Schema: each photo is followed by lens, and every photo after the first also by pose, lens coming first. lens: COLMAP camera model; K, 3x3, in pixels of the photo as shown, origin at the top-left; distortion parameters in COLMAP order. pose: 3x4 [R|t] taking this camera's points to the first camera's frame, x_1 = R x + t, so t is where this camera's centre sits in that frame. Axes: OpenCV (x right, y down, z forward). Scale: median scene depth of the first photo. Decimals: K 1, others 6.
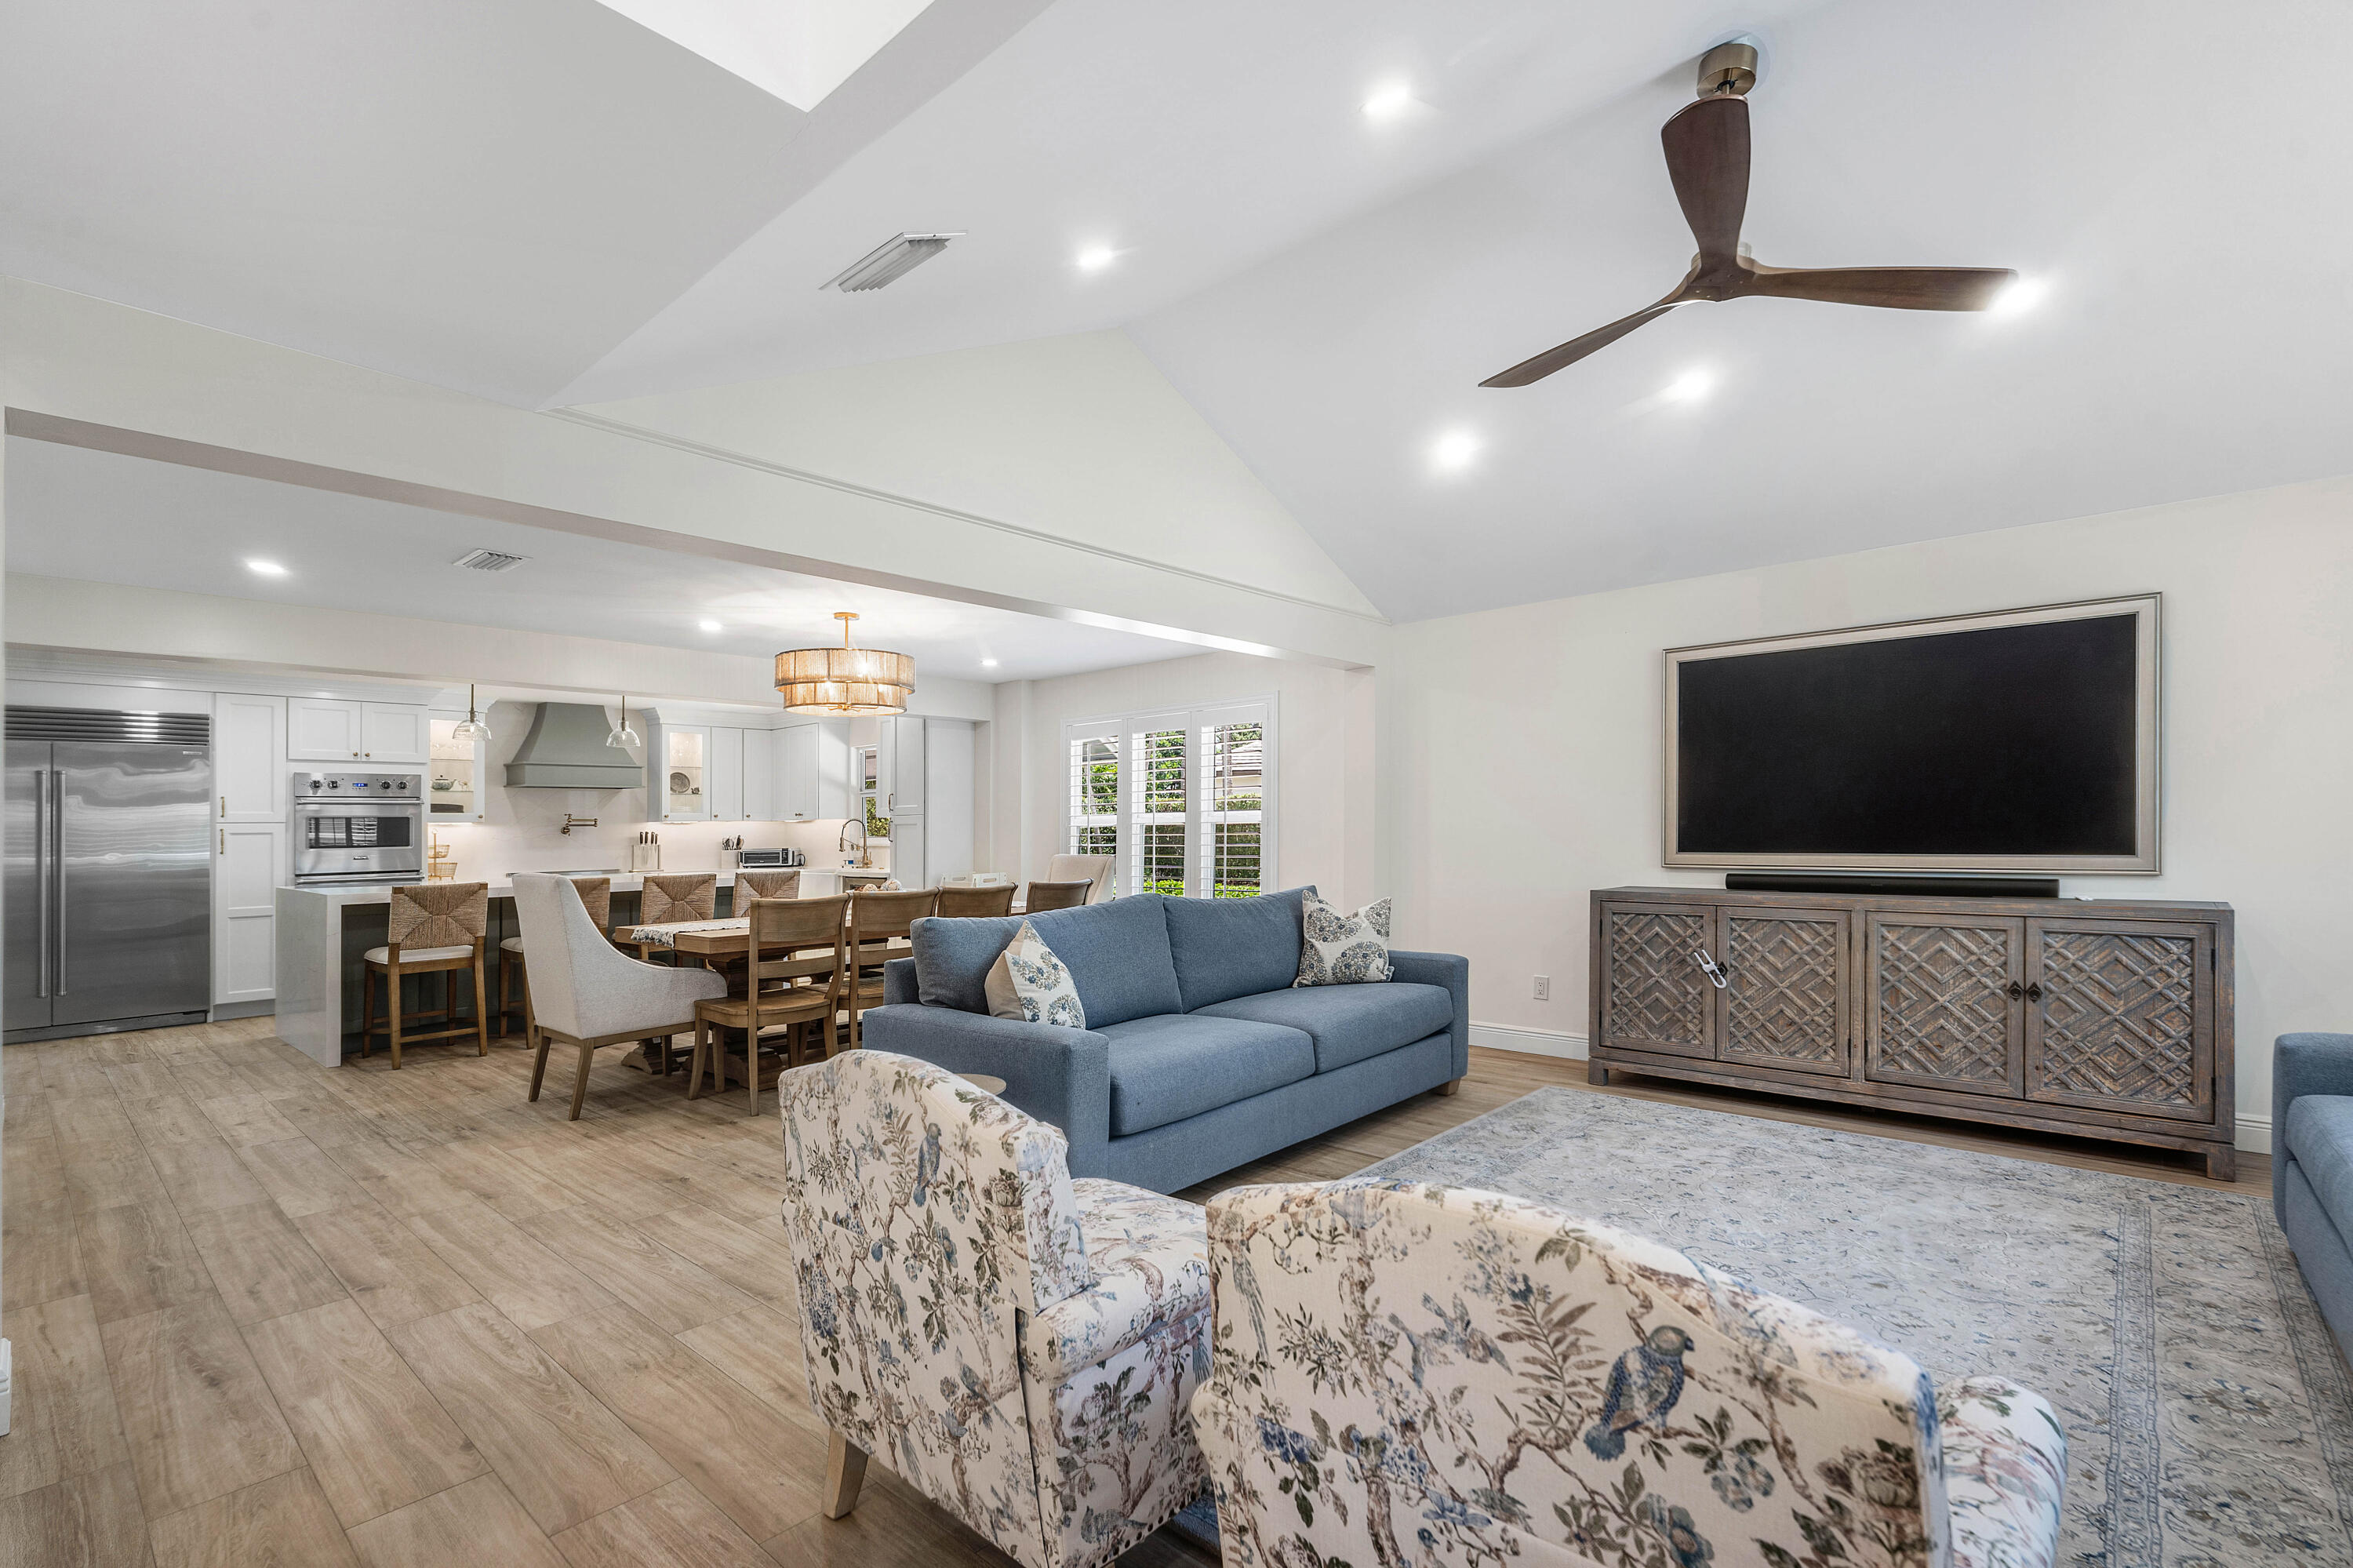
lens RADIAL K [[1078.8, 0, 1205.8], [0, 1078.8, 829.2], [0, 0, 1]] dist [0.004047, -0.001498]
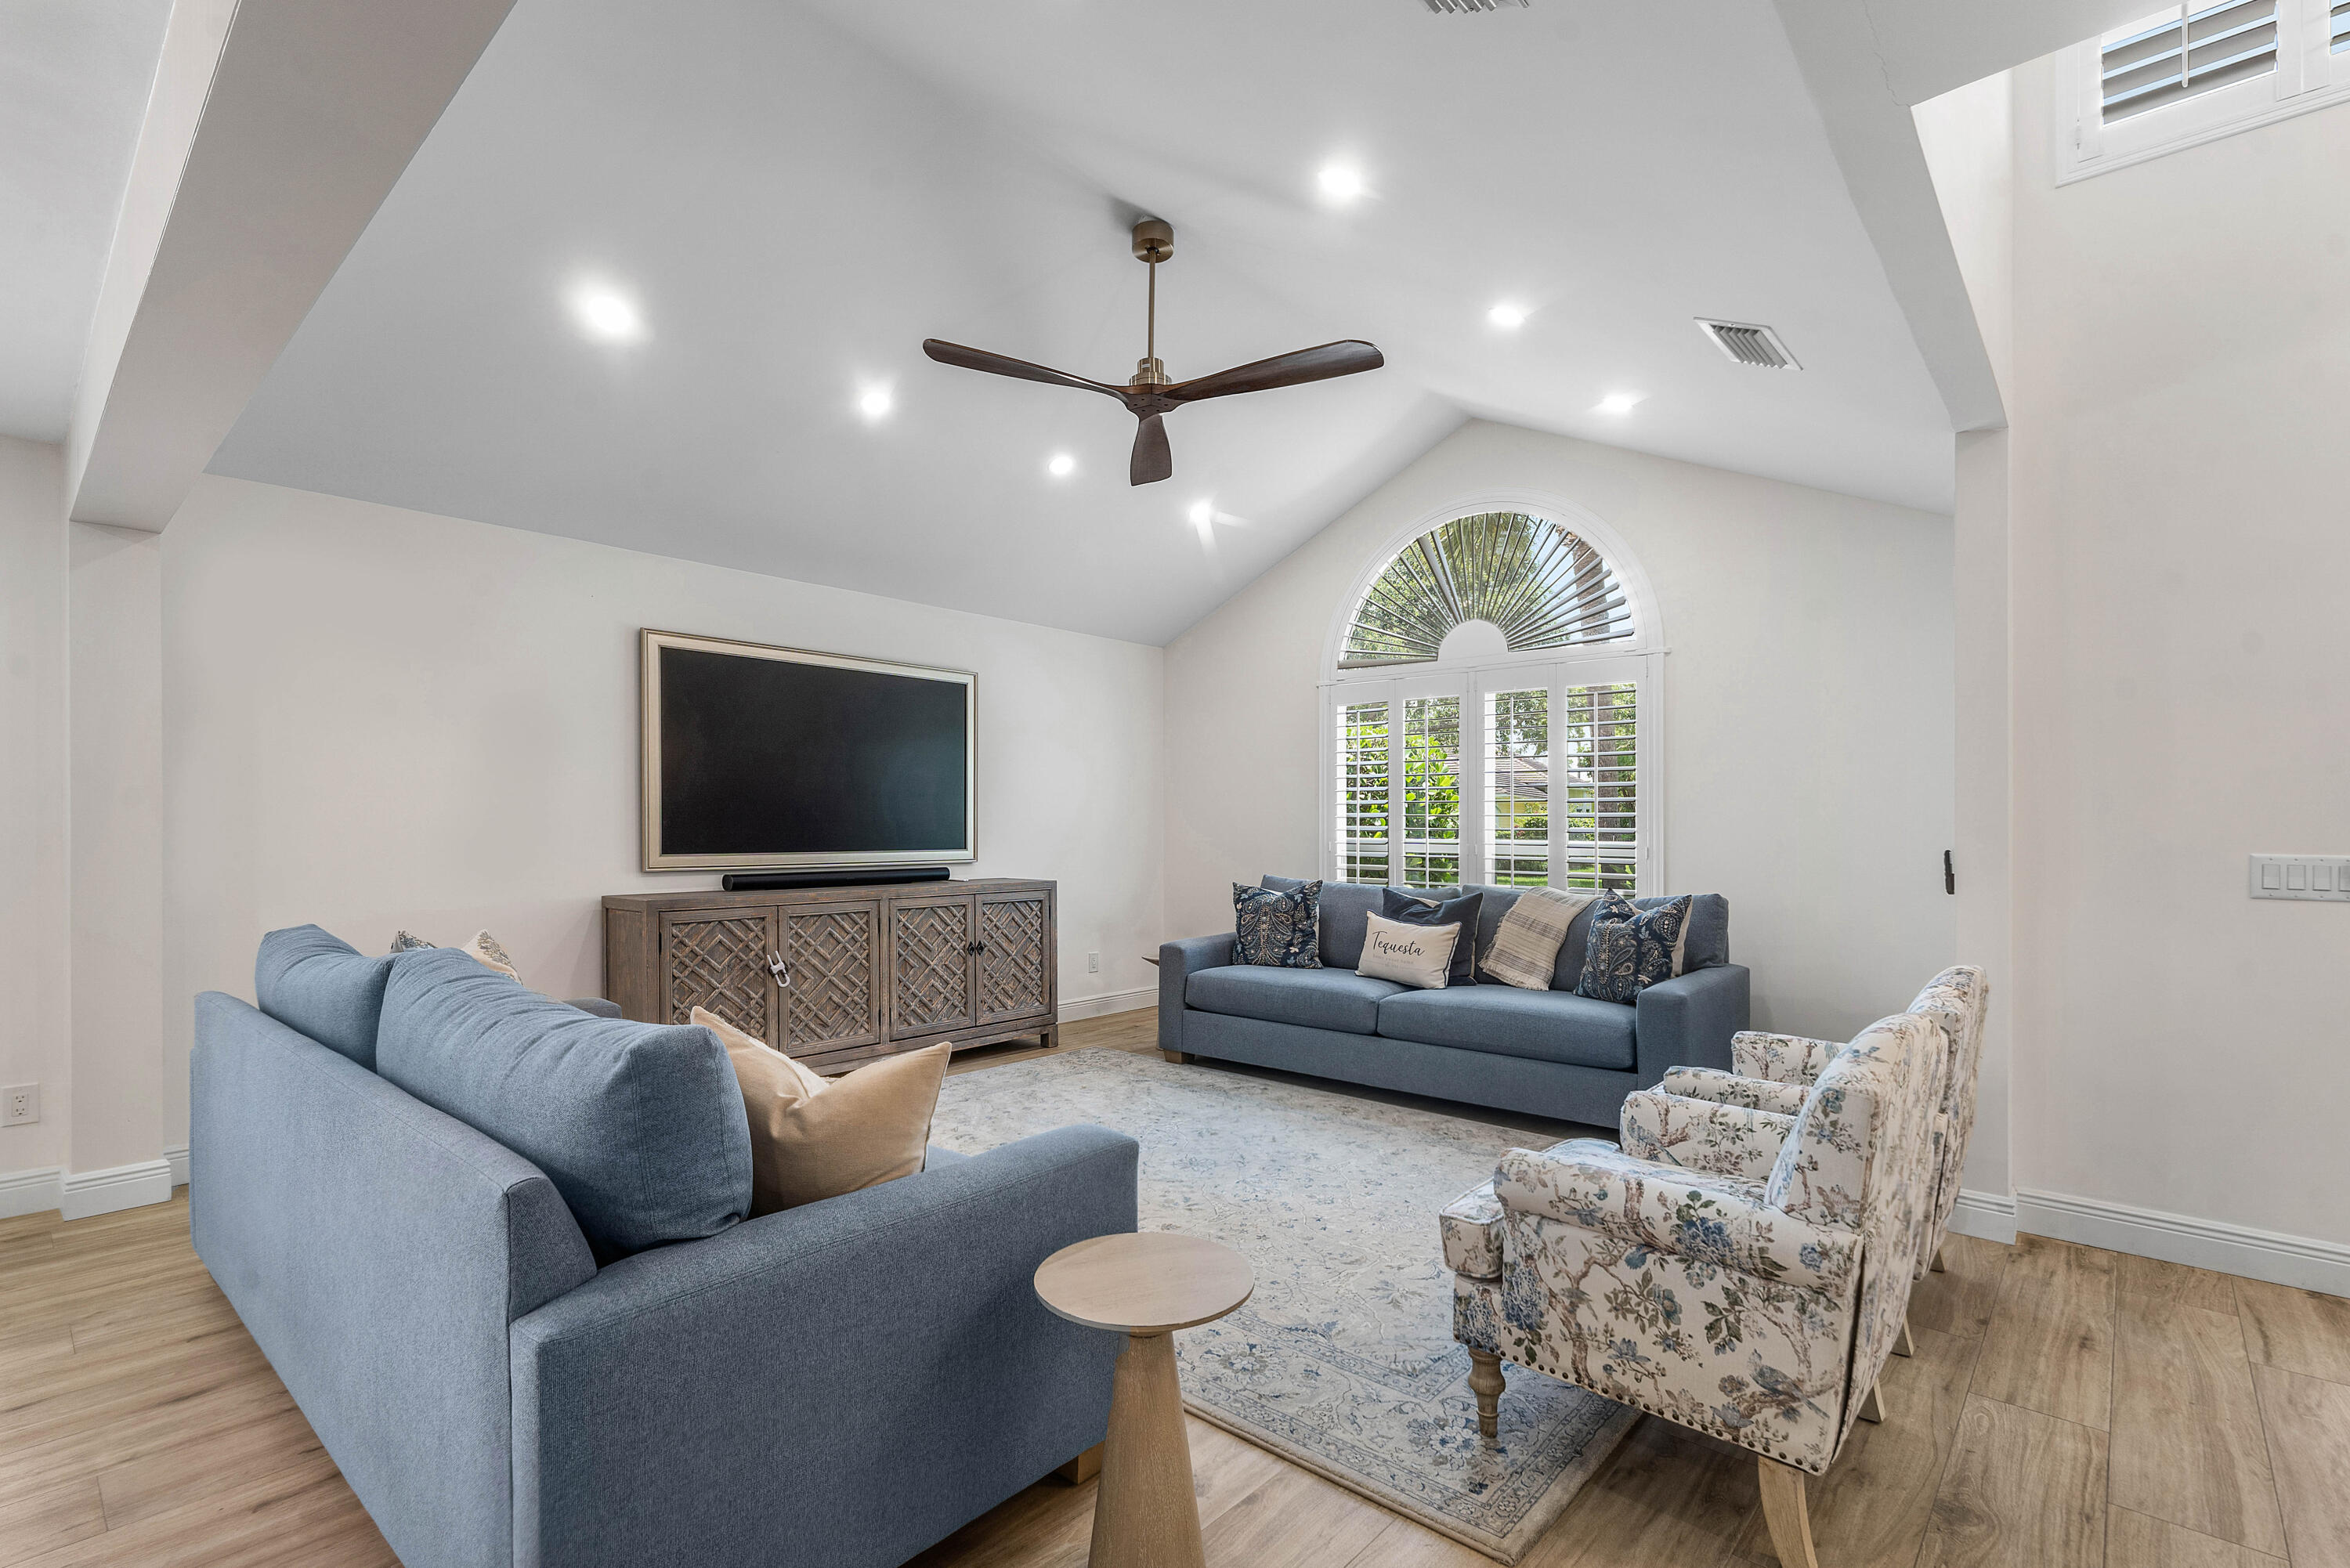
lens RADIAL K [[1077.3, 0, 1151.9], [0, 1077.3, 835.2], [0, 0, 1]] dist [0.004047, -0.001498]
pose [[0.015260, 0.003539, 0.999877, -0.413944], [-0.001786, 0.999992, -0.003512, 0.006646], [-0.999882, -0.001732, 0.015266, 0.505618]]
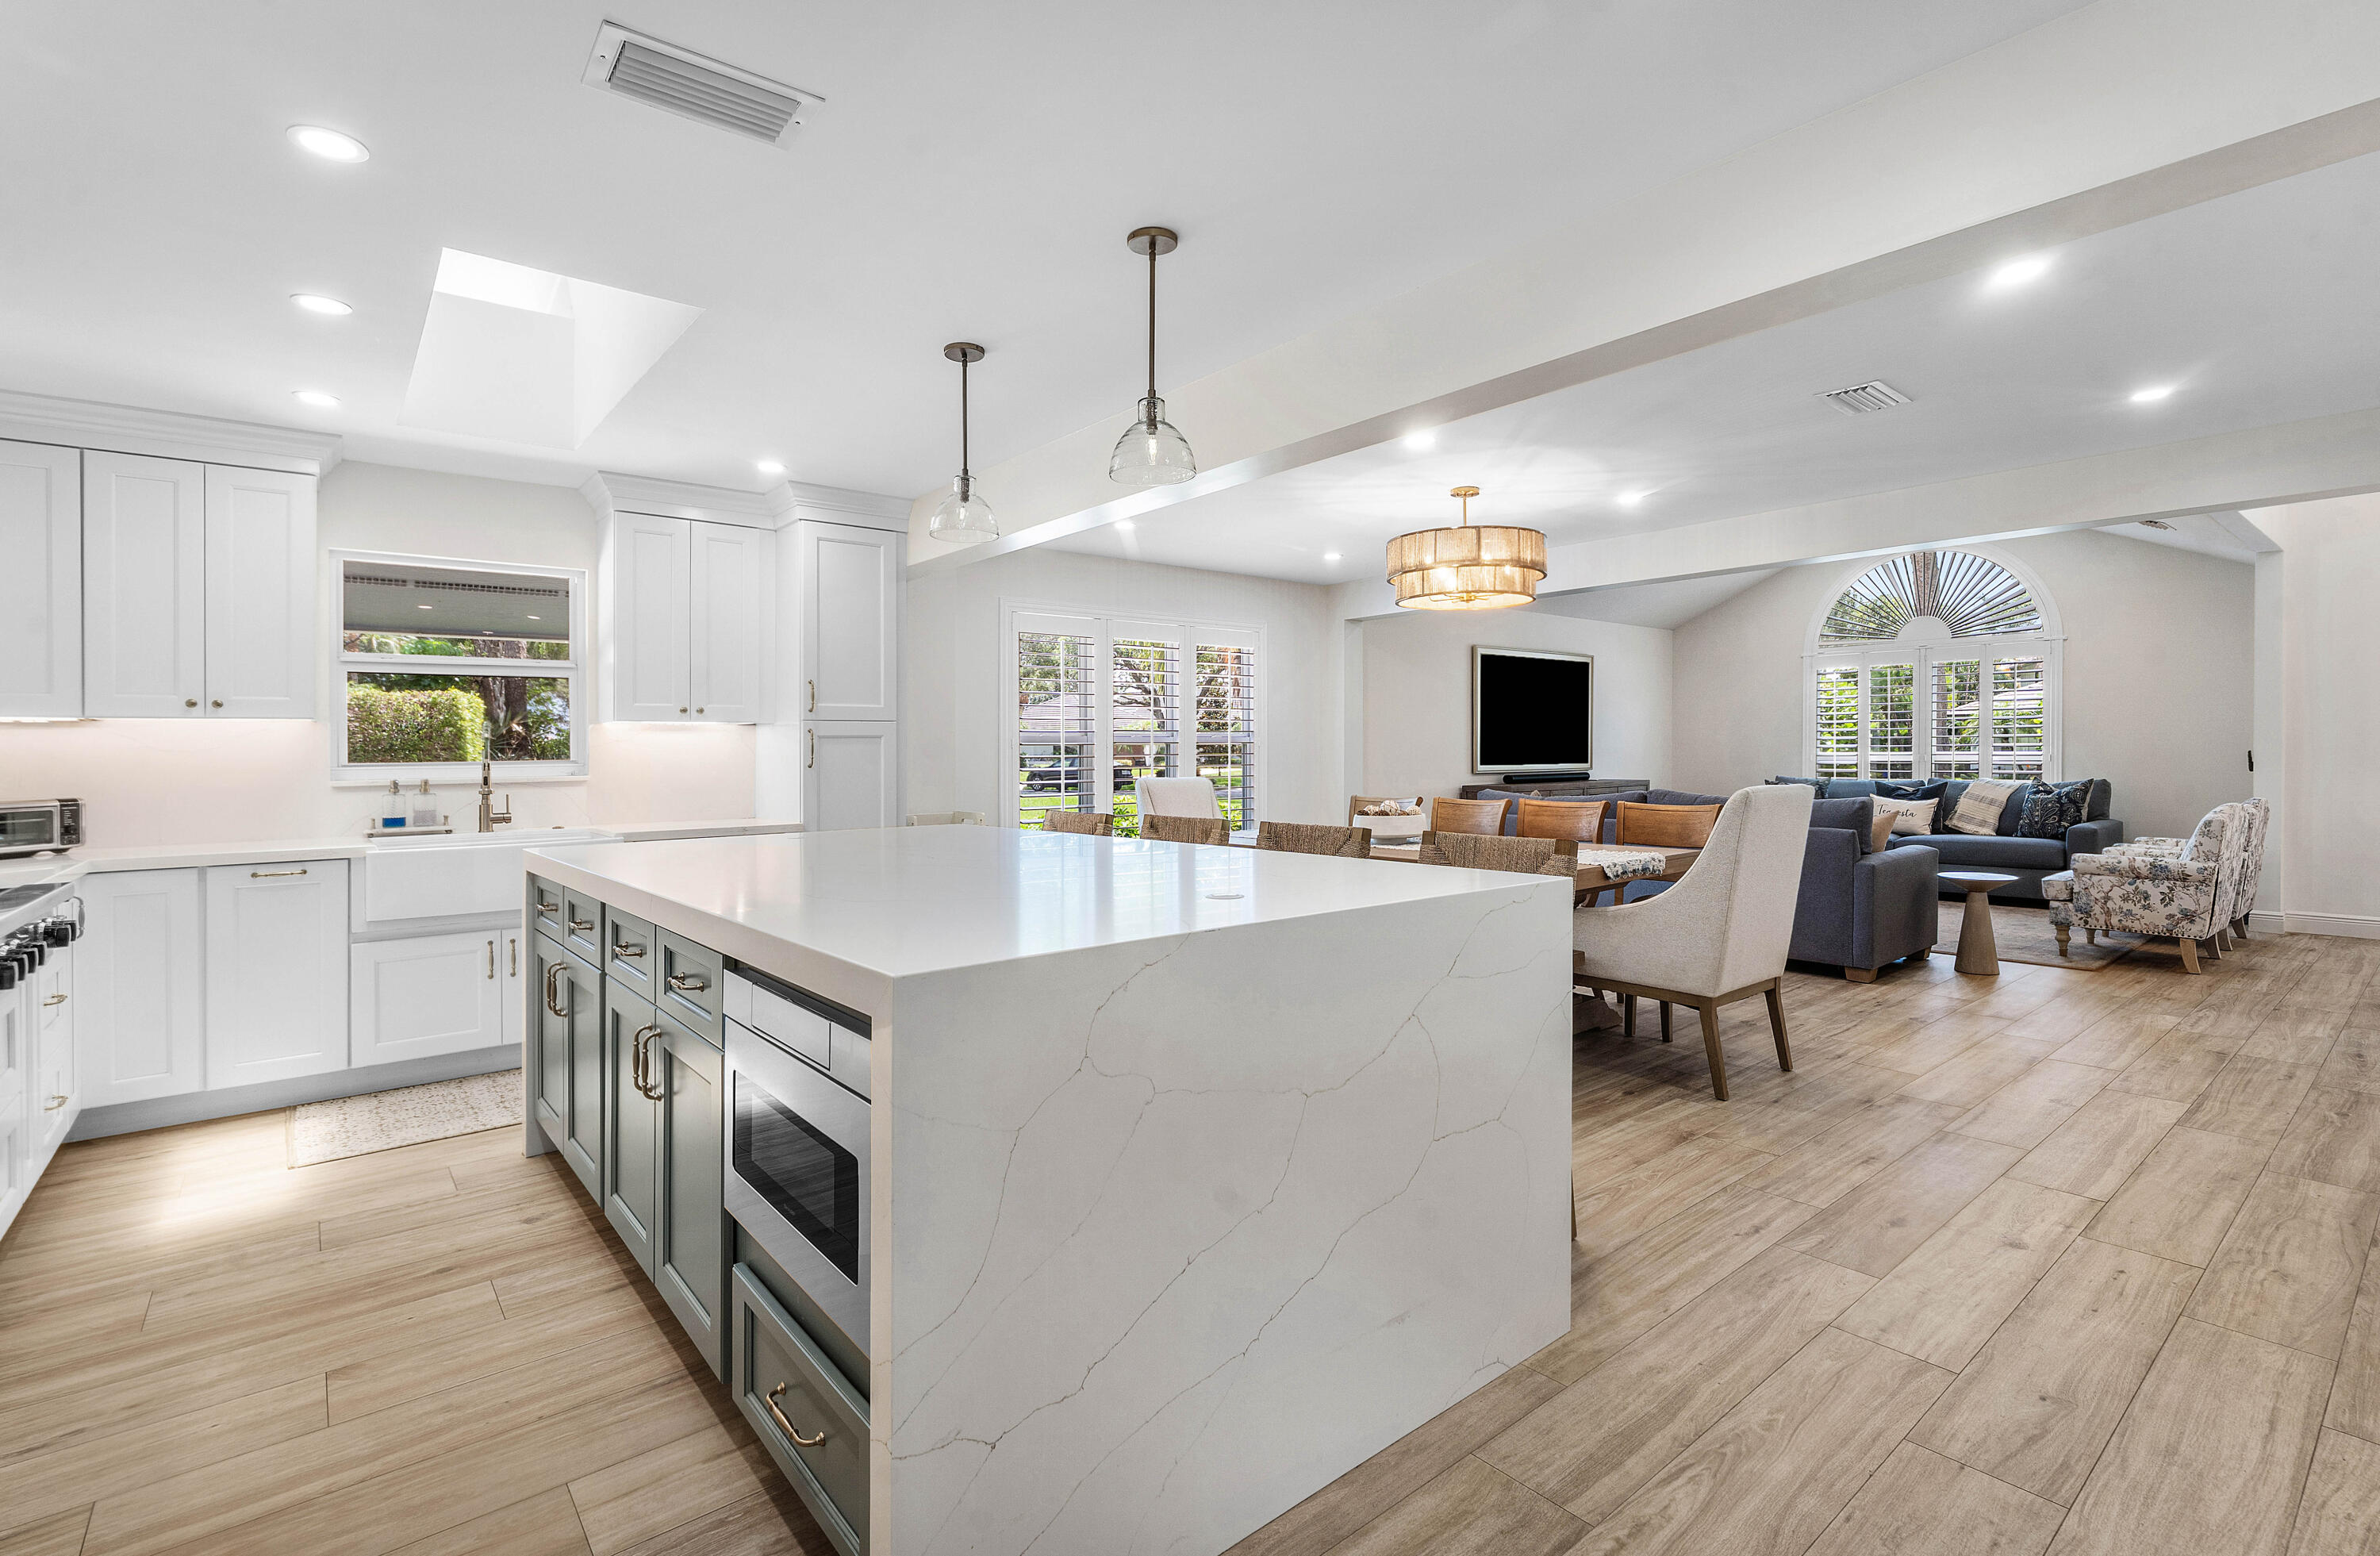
lens RADIAL K [[1092.2, 0, 1179.2], [0, 1092.2, 782.6], [0, 0, 1]] dist [0.002766, -0.000677]
pose [[0.155999, -0.015262, 0.987639, -1.203996], [0.008730, 0.999863, 0.014072, 0.019716], [-0.987719, 0.006427, 0.156111, 1.064926]]
